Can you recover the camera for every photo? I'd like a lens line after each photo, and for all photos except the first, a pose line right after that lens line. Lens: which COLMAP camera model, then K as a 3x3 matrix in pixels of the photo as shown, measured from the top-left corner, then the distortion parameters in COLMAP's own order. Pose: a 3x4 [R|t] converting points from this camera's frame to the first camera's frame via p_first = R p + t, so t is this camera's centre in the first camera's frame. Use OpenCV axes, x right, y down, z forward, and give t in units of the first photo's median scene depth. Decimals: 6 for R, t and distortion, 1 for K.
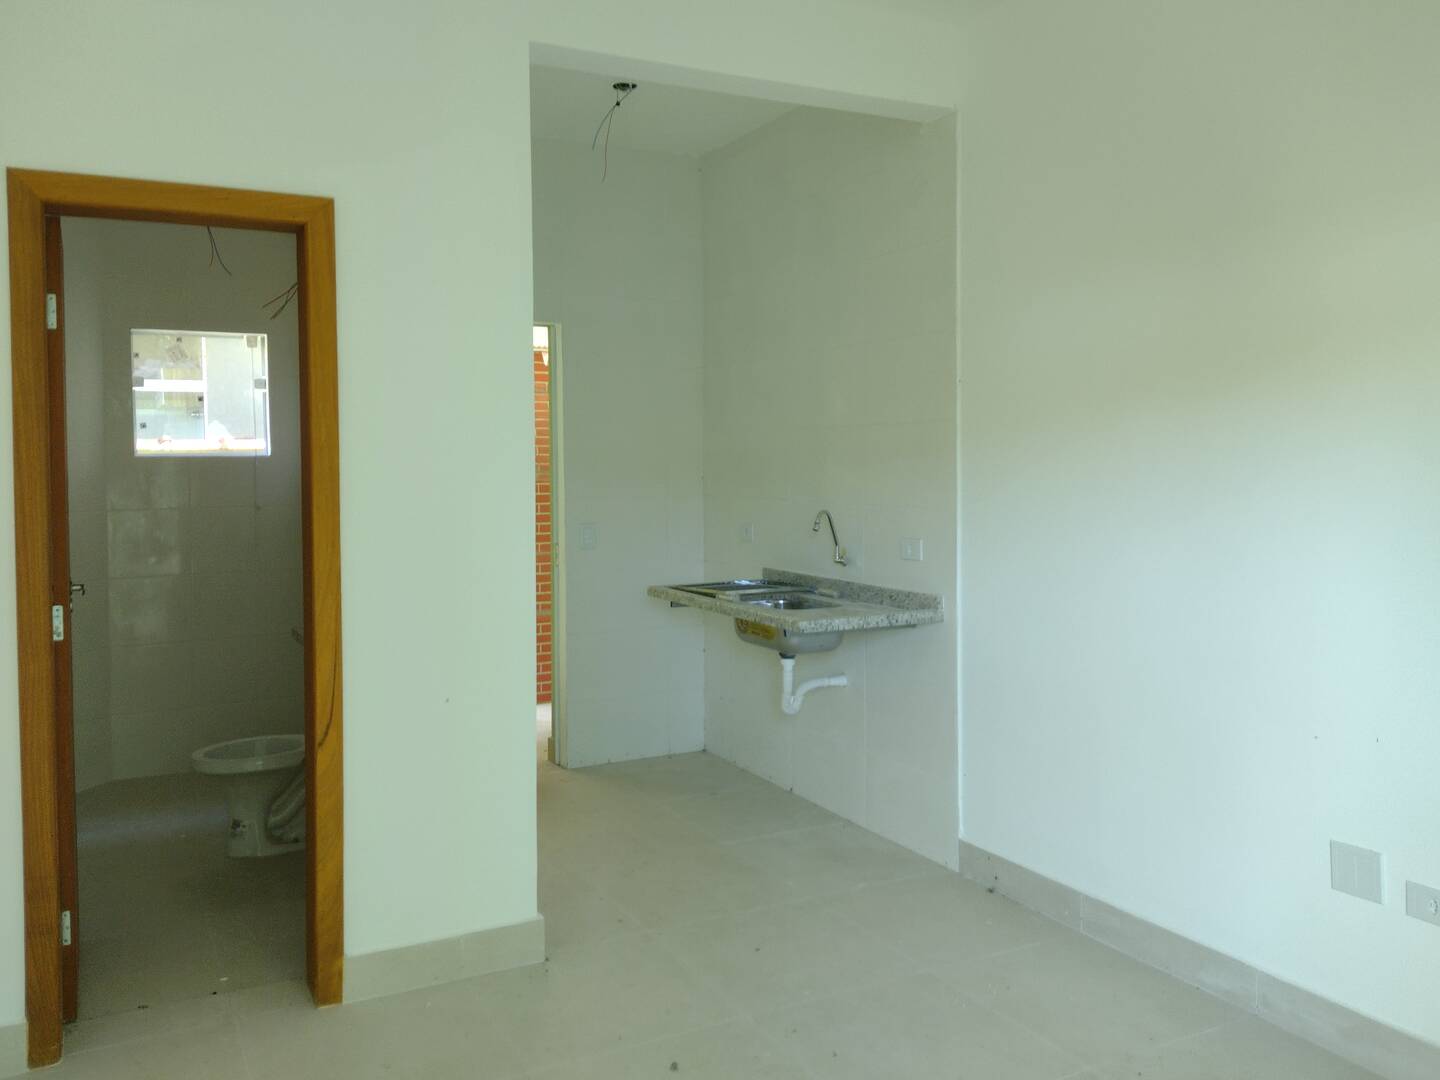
lens RADIAL K [[1101.2, 0, 725.0], [0, 1101.2, 531.3], [0, 0, 1]] dist [0.095235, -0.071932]
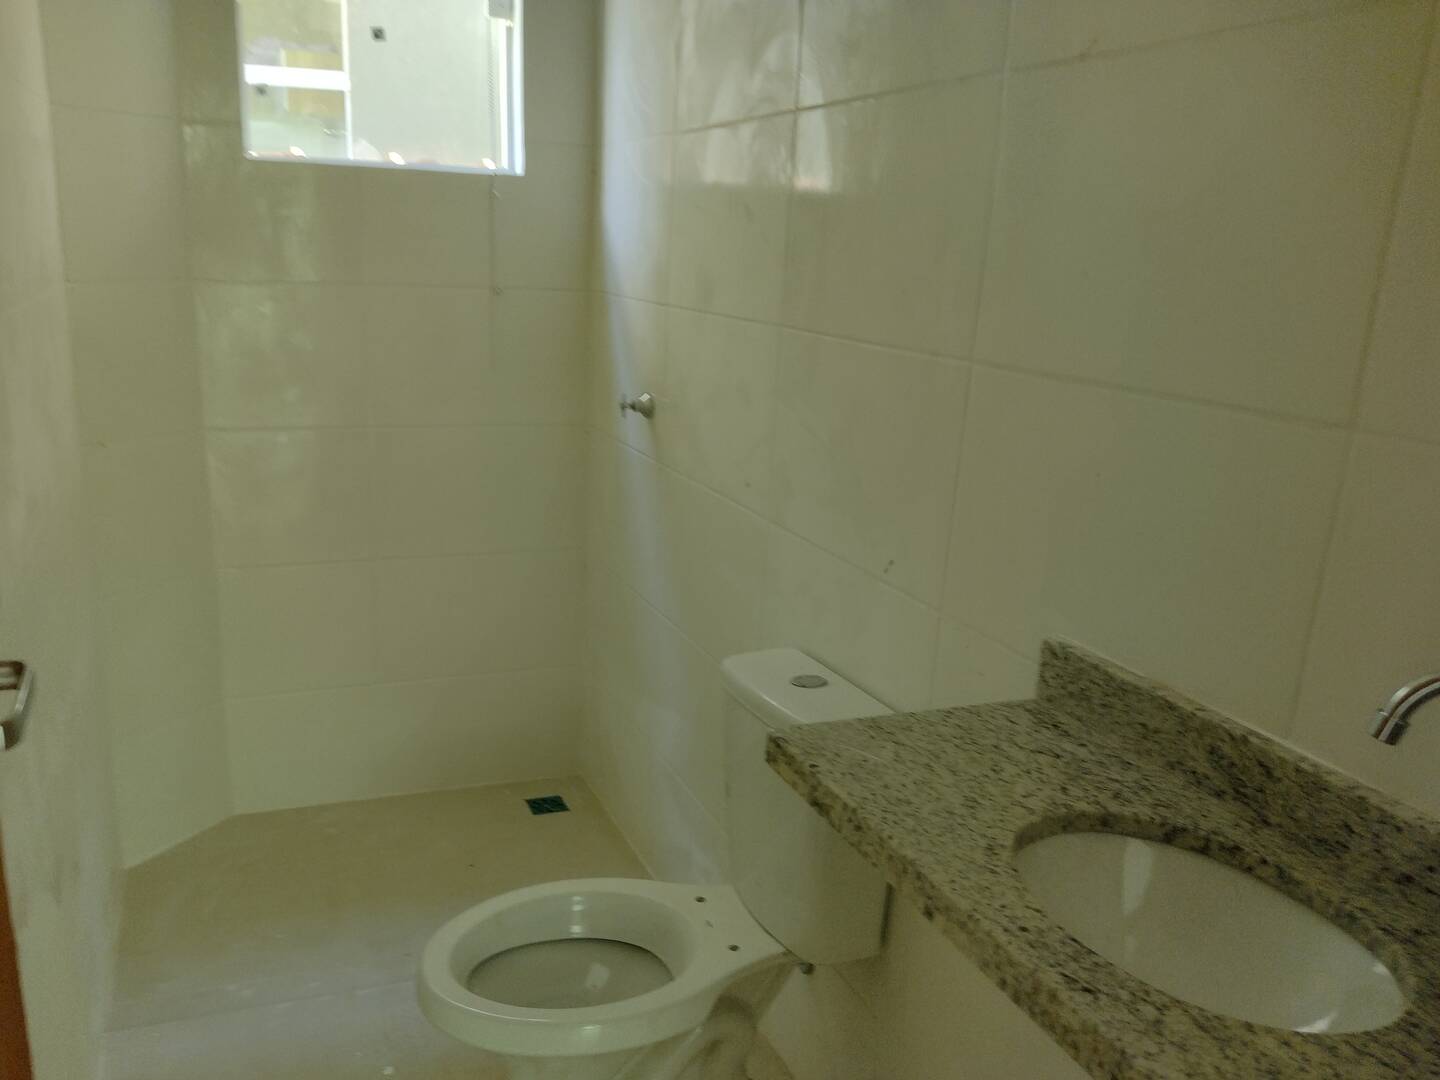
lens RADIAL K [[1101.2, 0, 725.0], [0, 1101.2, 531.3], [0, 0, 1]] dist [0.095235, -0.071932]
pose [[0.994659, 0.062774, -0.081932, -0.185775], [-0.046178, 0.980565, 0.190684, -0.010249], [0.092310, -0.185882, 0.978226, 0.354875]]
